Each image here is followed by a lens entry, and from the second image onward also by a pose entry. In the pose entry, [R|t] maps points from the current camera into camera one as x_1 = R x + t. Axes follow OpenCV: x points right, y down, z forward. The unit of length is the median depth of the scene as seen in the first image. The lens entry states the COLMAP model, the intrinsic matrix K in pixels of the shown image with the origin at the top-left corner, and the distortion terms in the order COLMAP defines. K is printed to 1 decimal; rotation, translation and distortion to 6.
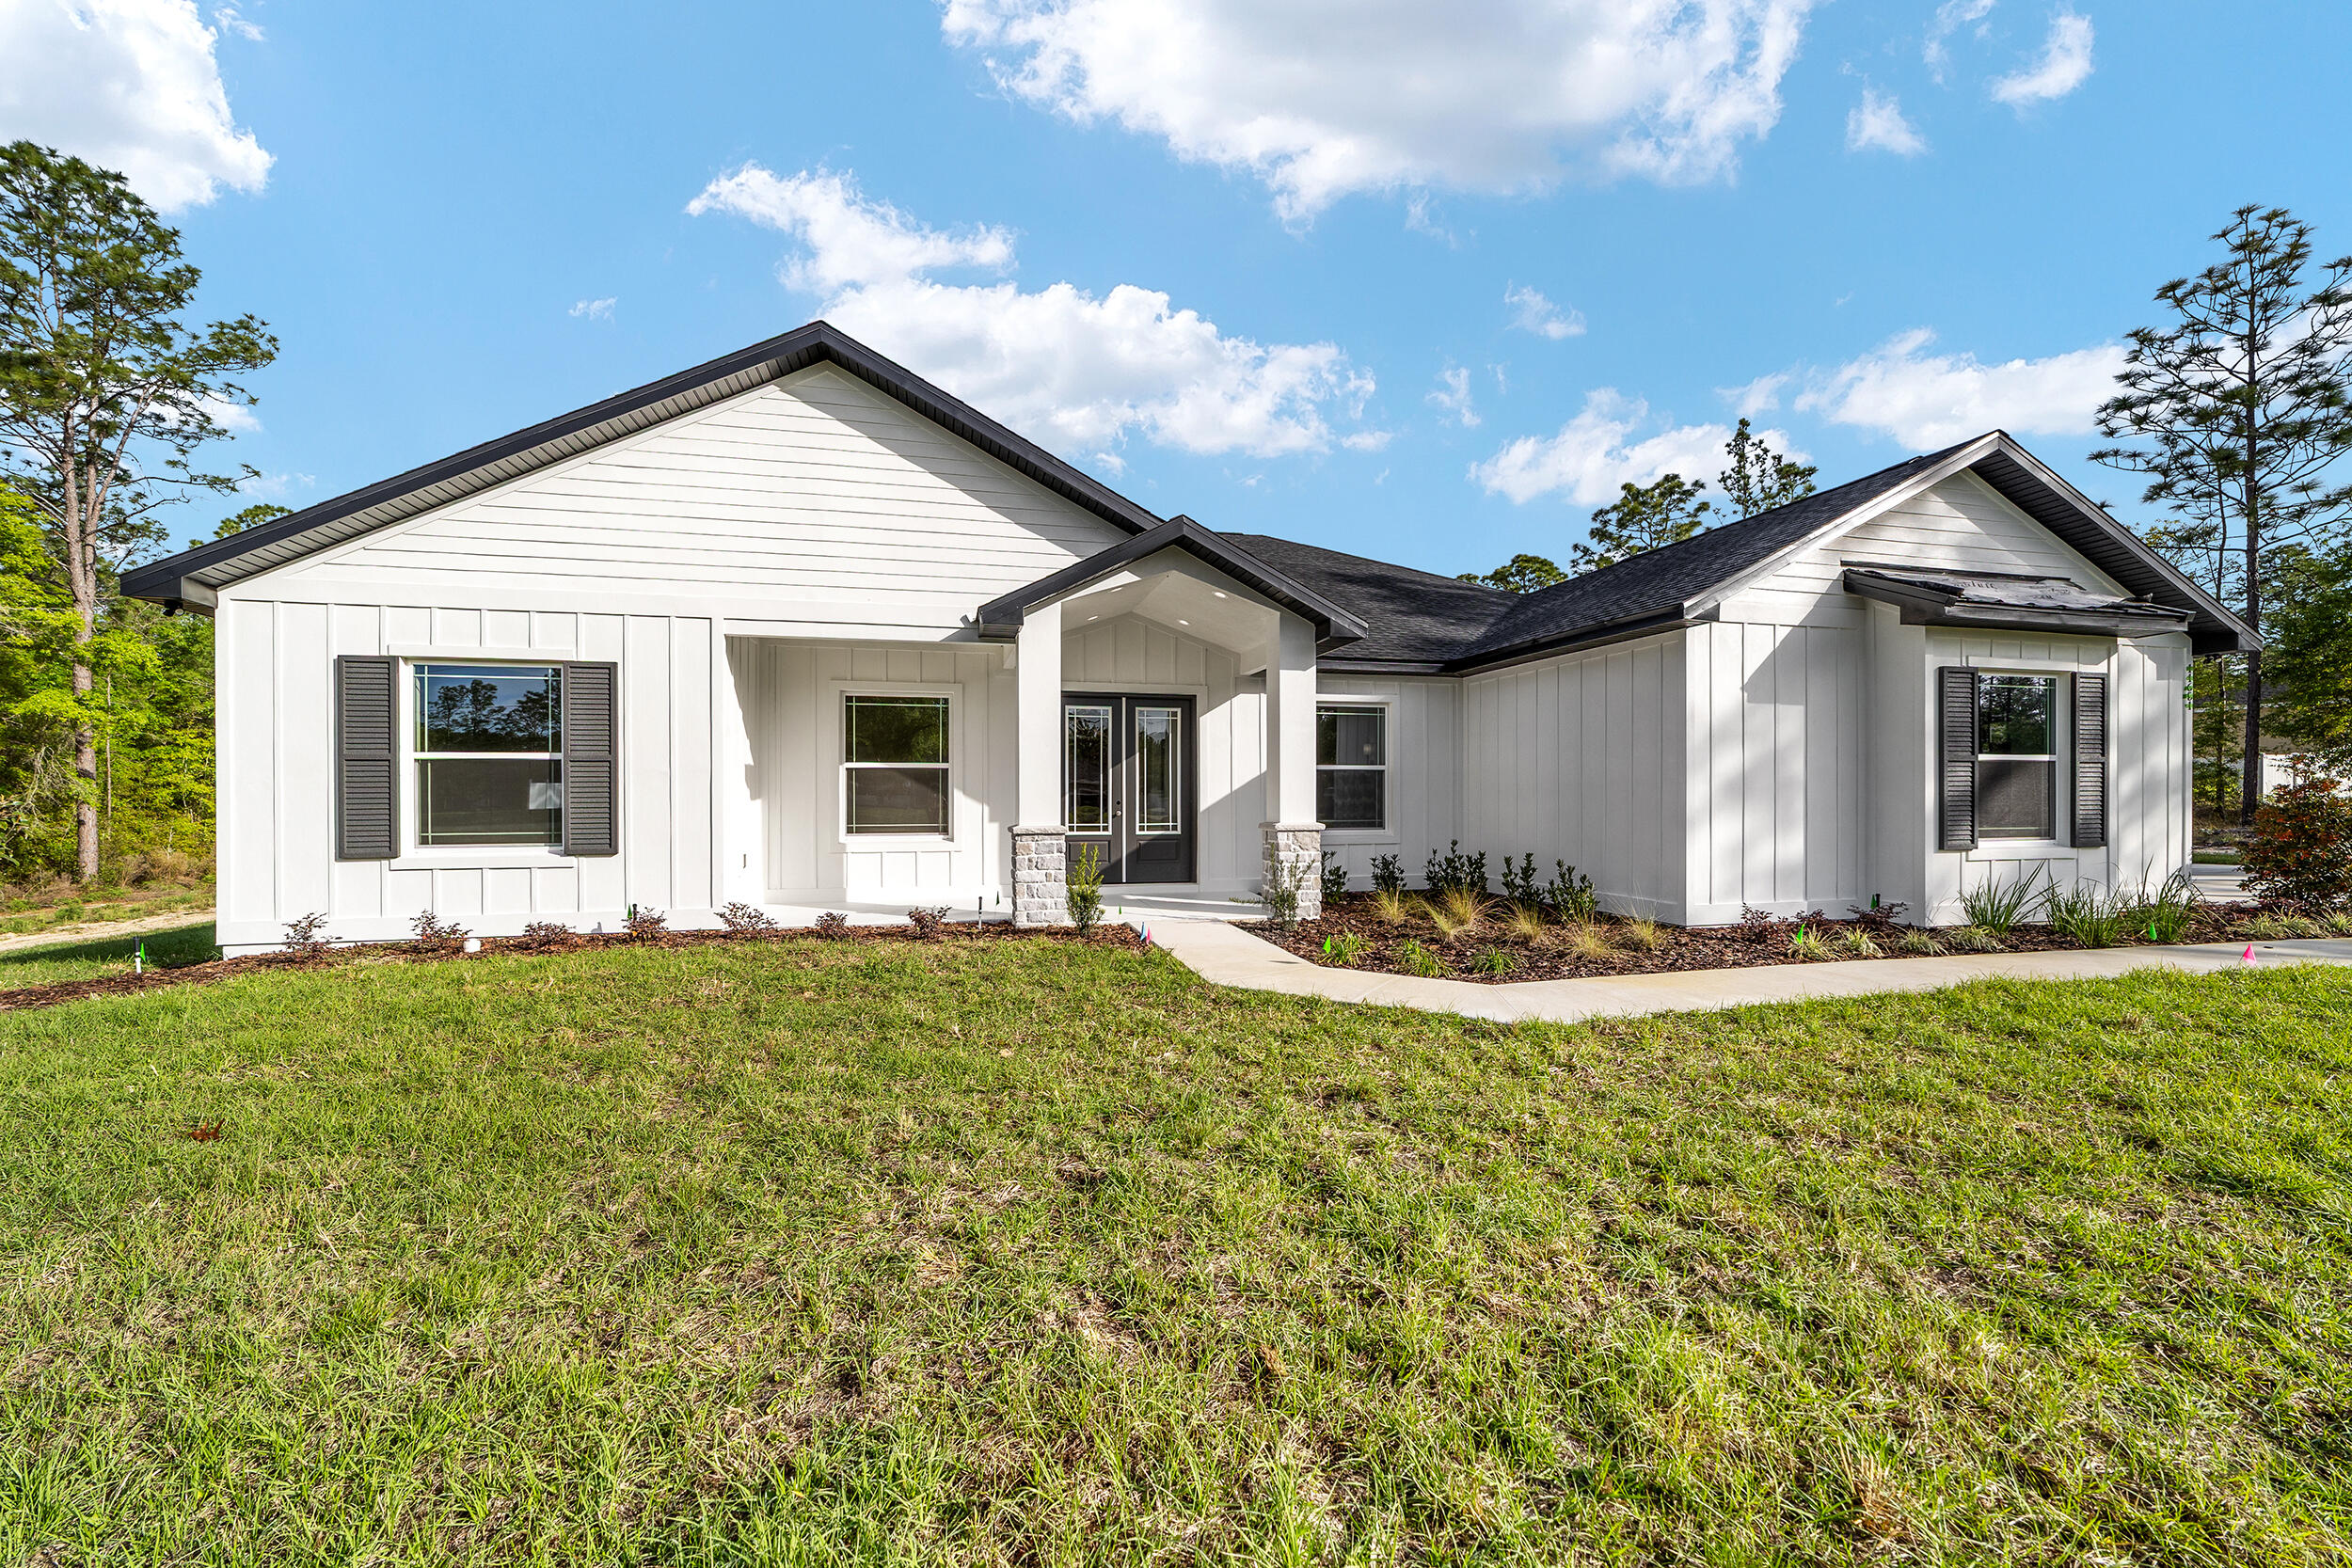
lens RADIAL K [[916.4, 0, 1166.7], [0, 916.4, 794.5], [0, 0, 1]] dist [-0.015214, 0.008813]
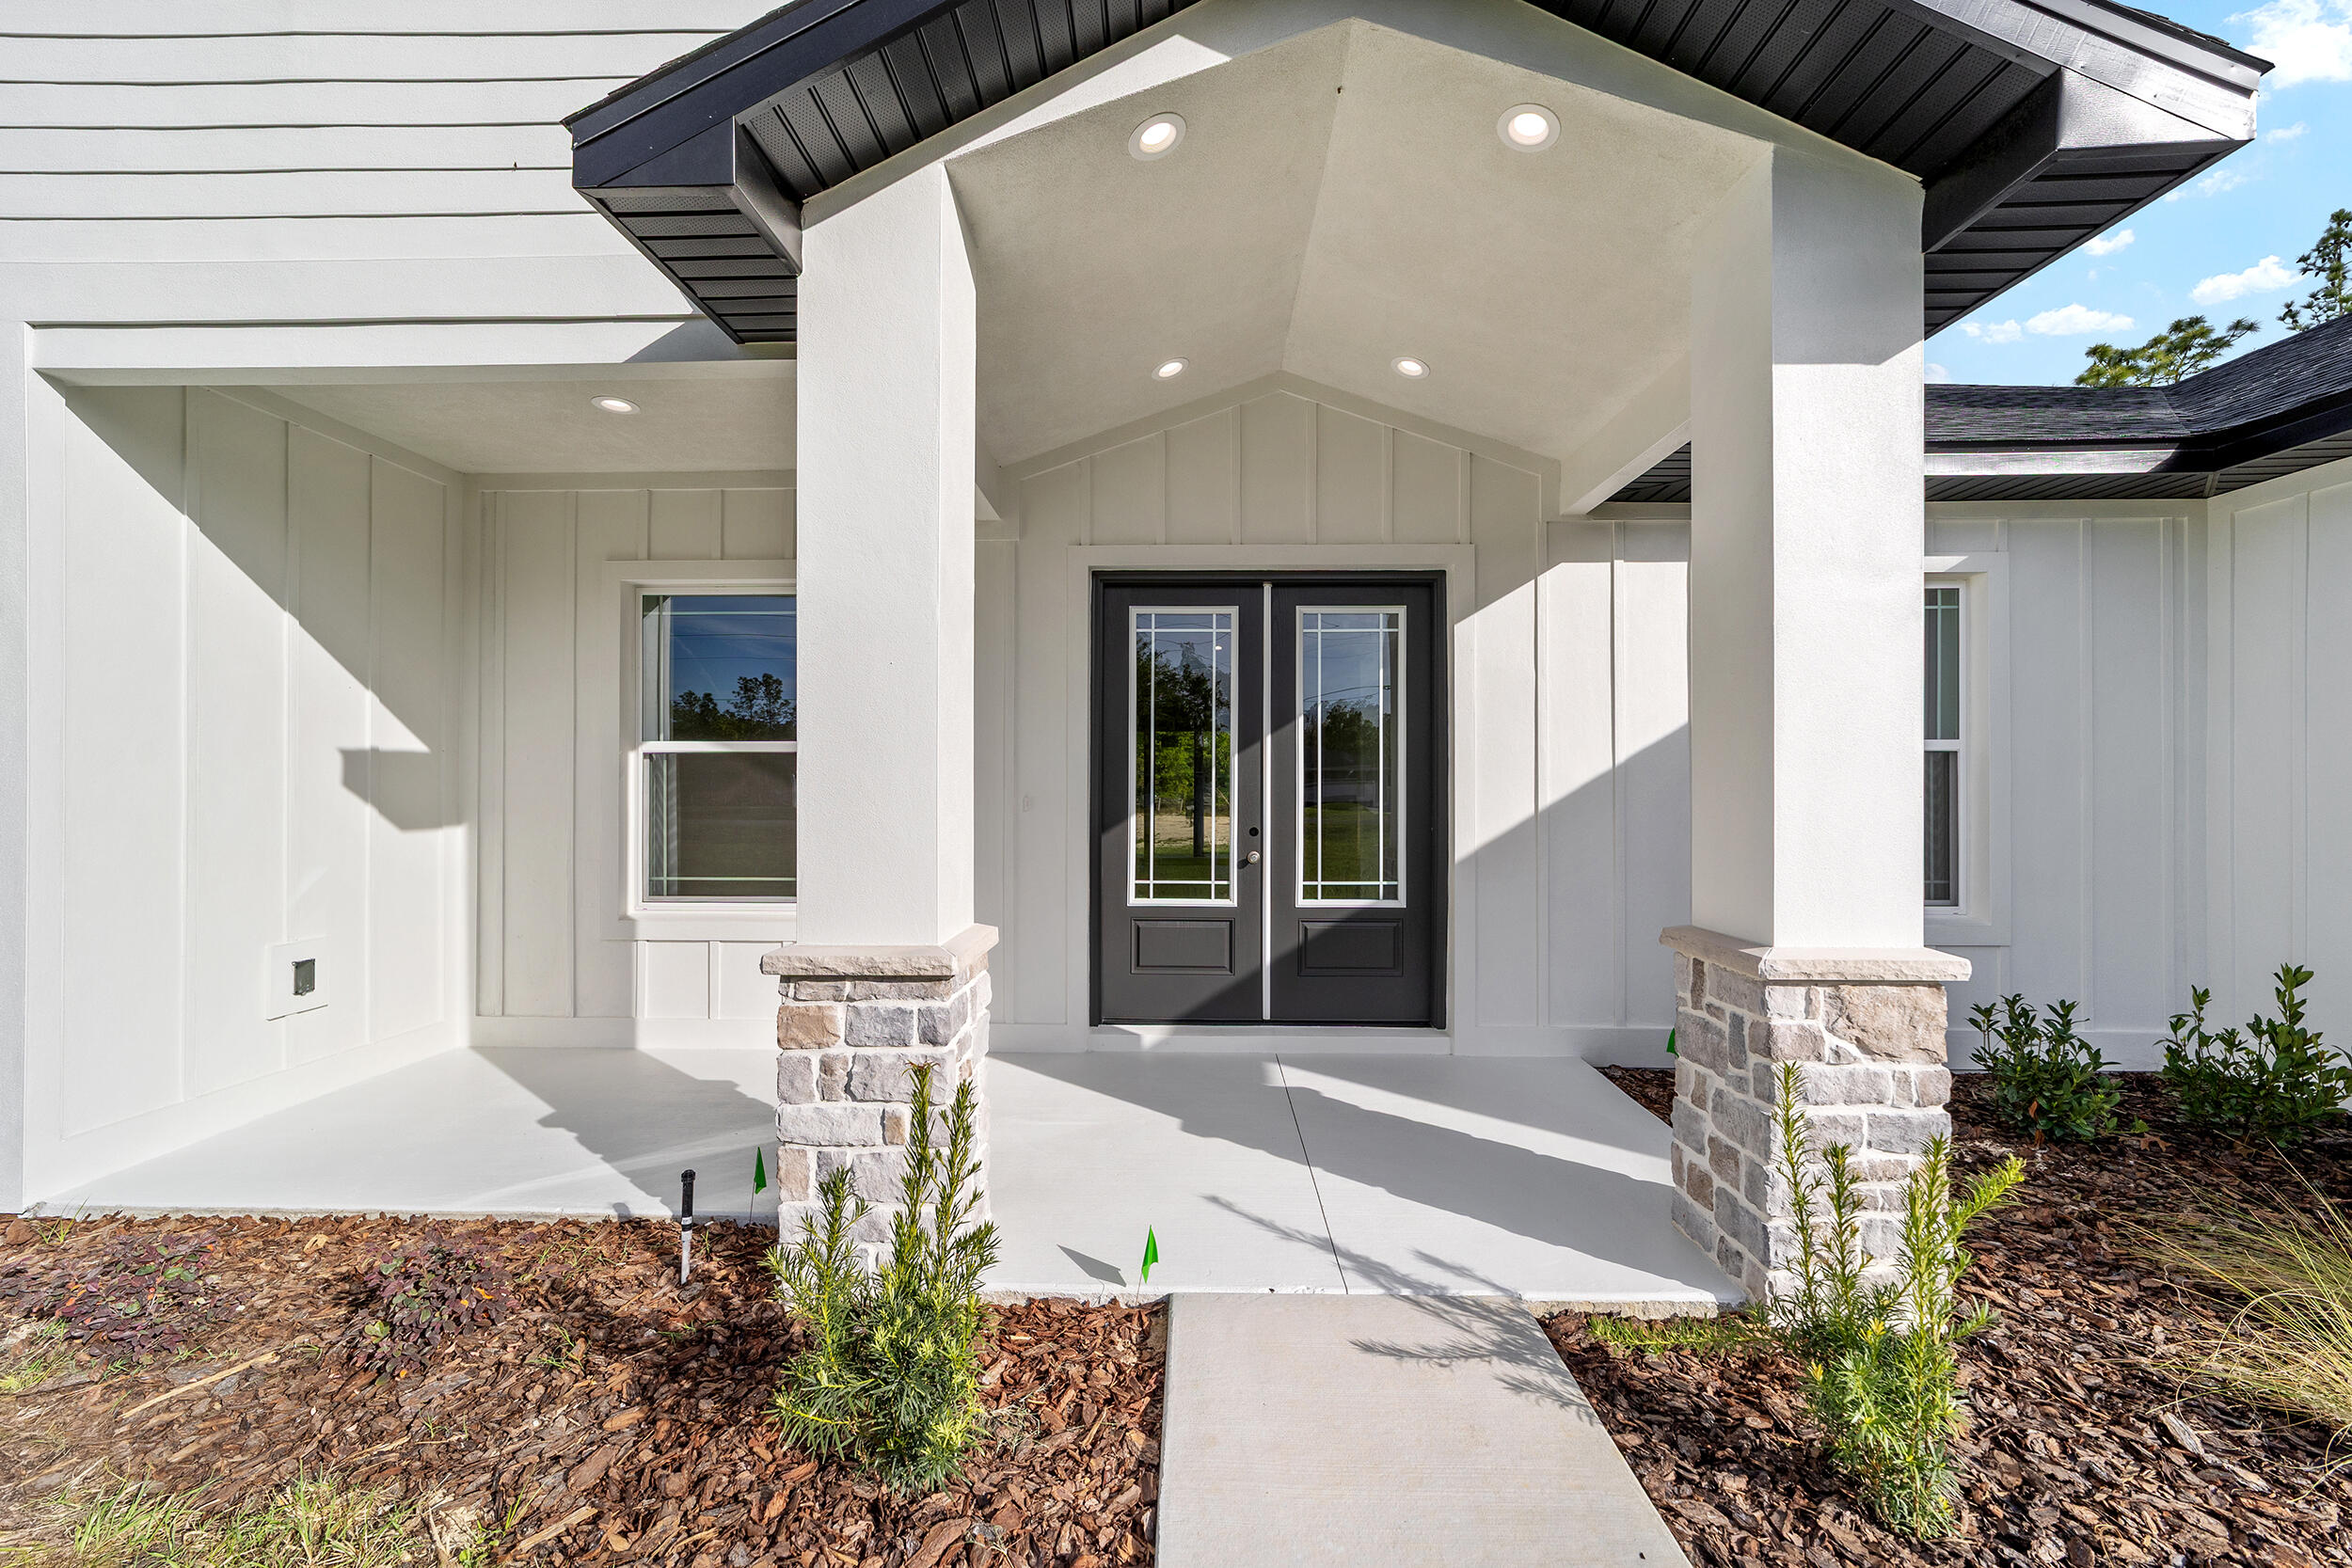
lens RADIAL K [[906.1, 0, 1170.2], [0, 906.1, 787.1], [0, 0, 1]] dist [-0.014832, 0.007934]
pose [[0.964156, 0.002191, -0.265329, 0.024837], [-0.002099, 0.999998, 0.000629, -0.013996], [0.265329, -0.000050, 0.964158, 0.677152]]
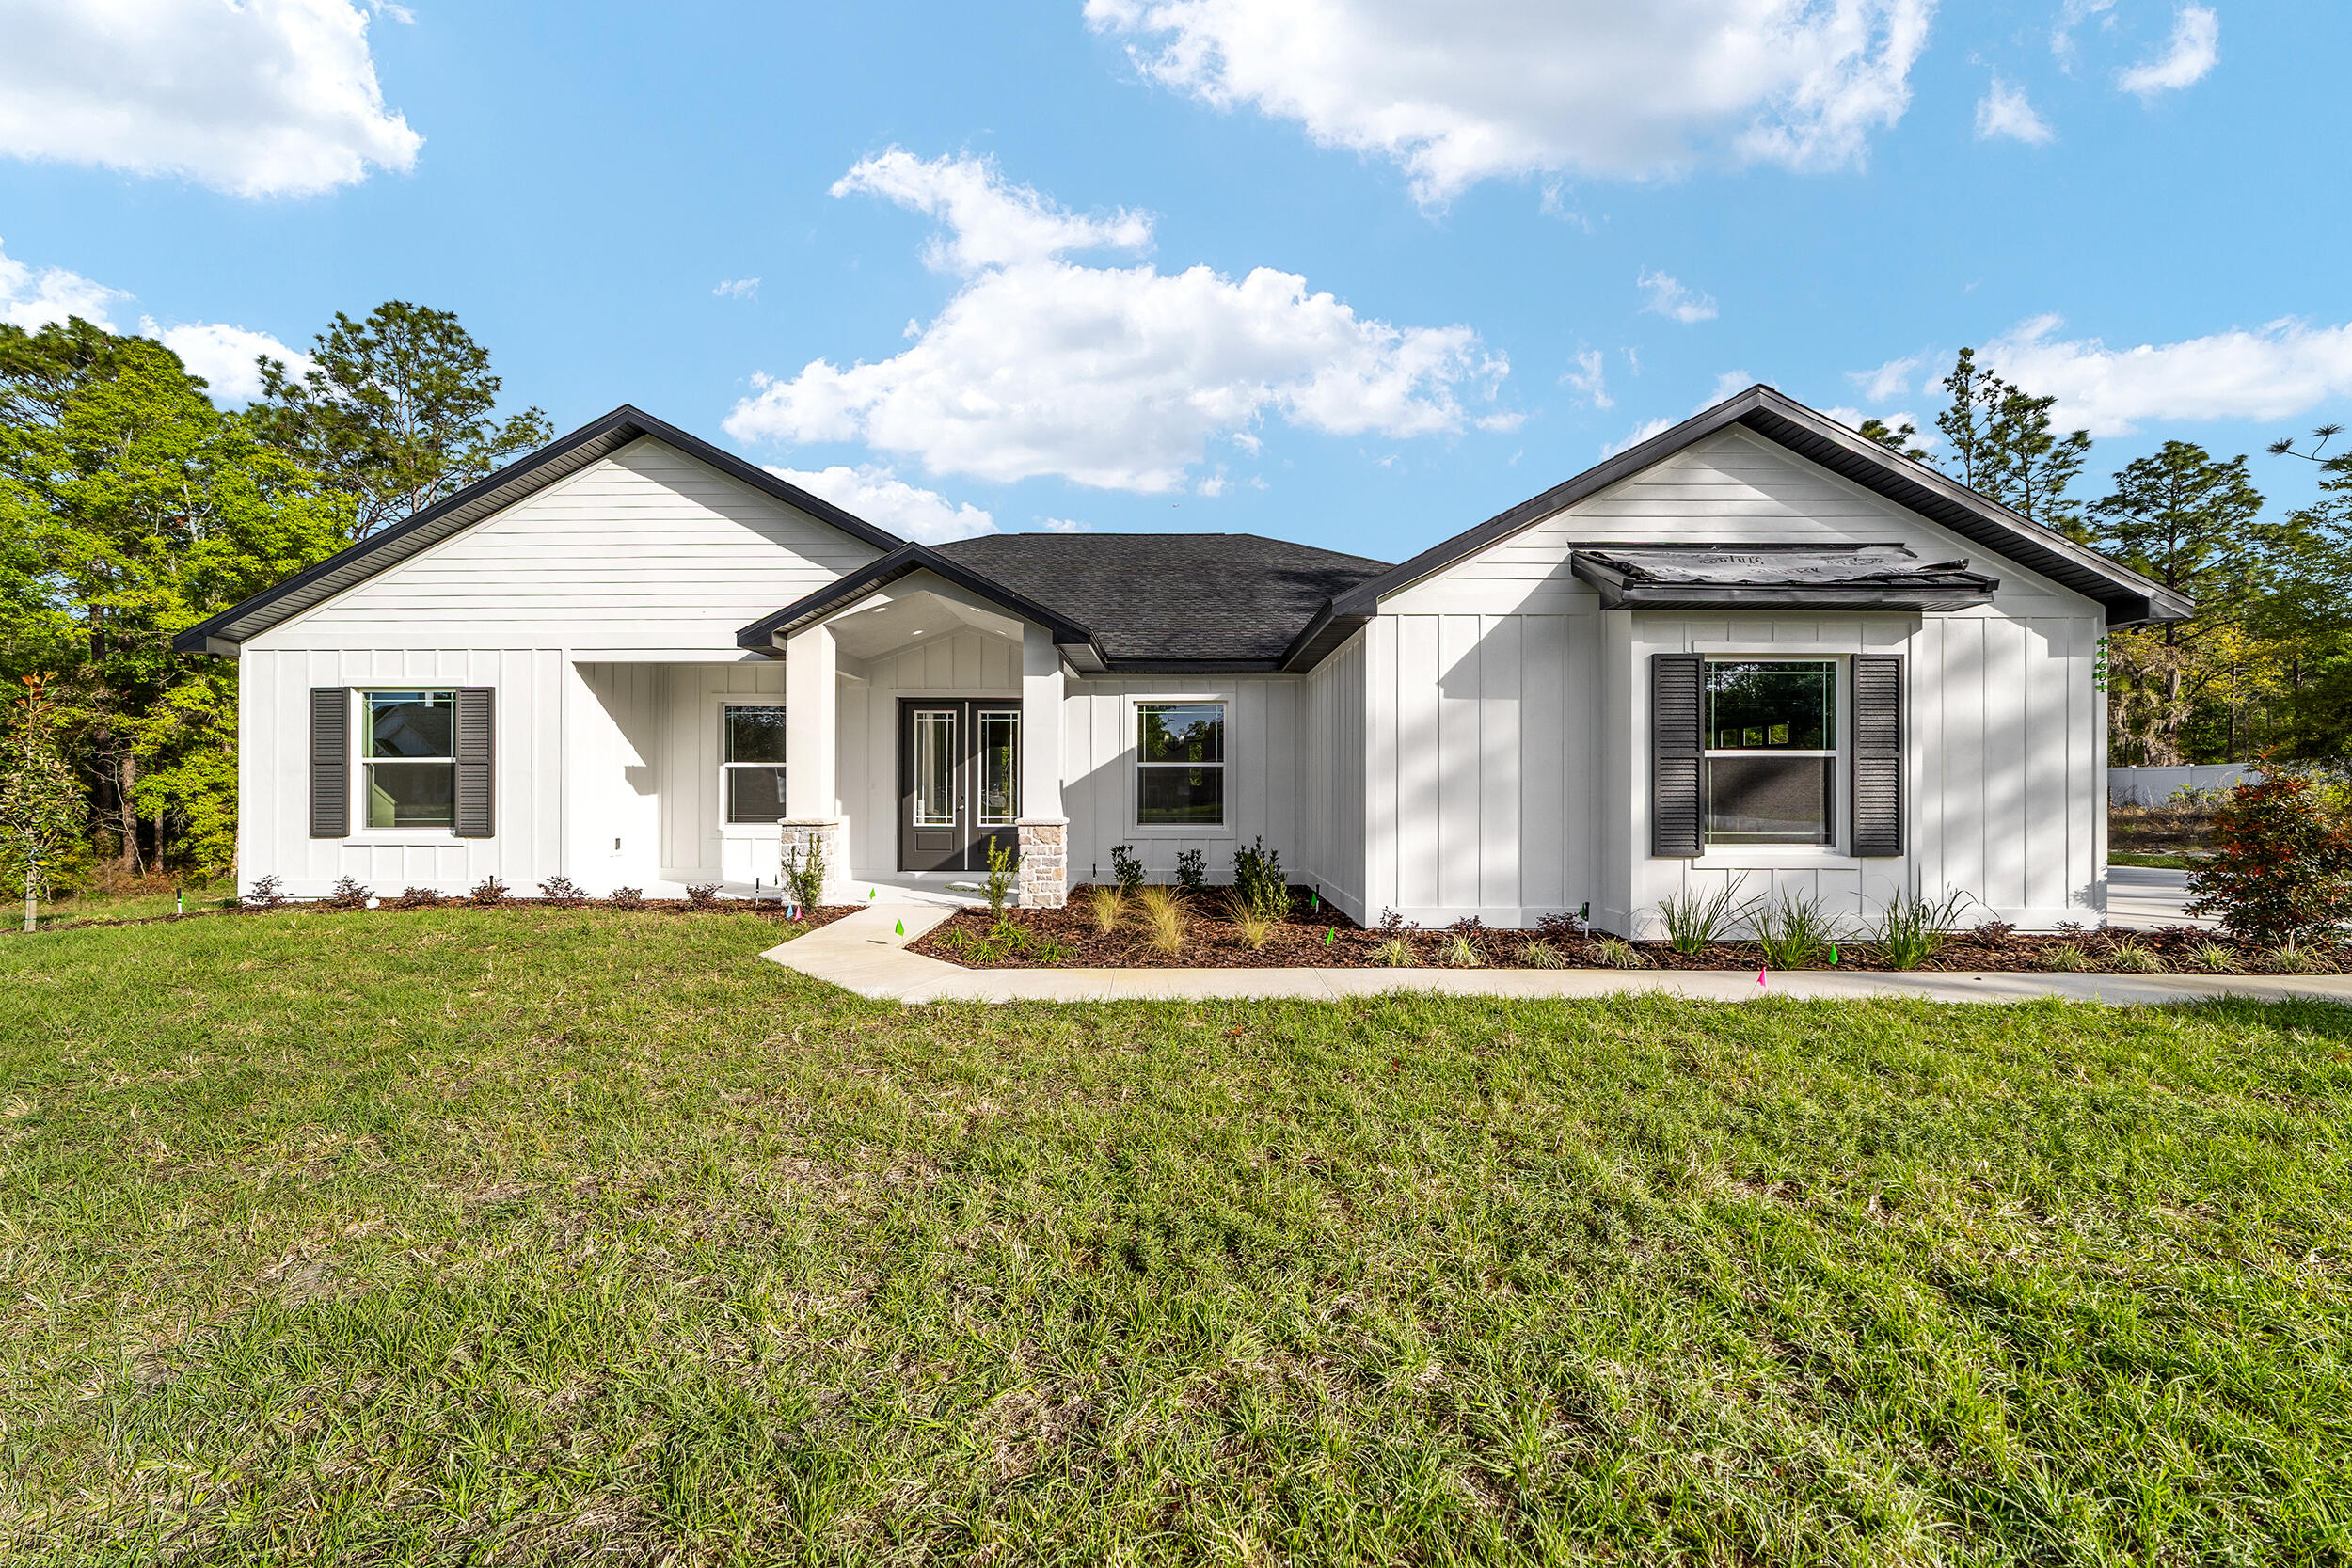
lens RADIAL K [[909.7, 0, 1176.0], [0, 909.7, 784.0], [0, 0, 1]] dist [-0.015575, 0.008541]
pose [[0.968705, 0.002343, -0.248203, 0.541572], [-0.002730, 0.999996, -0.001217, -0.007818], [0.248199, 0.001856, 0.968707, 0.005575]]
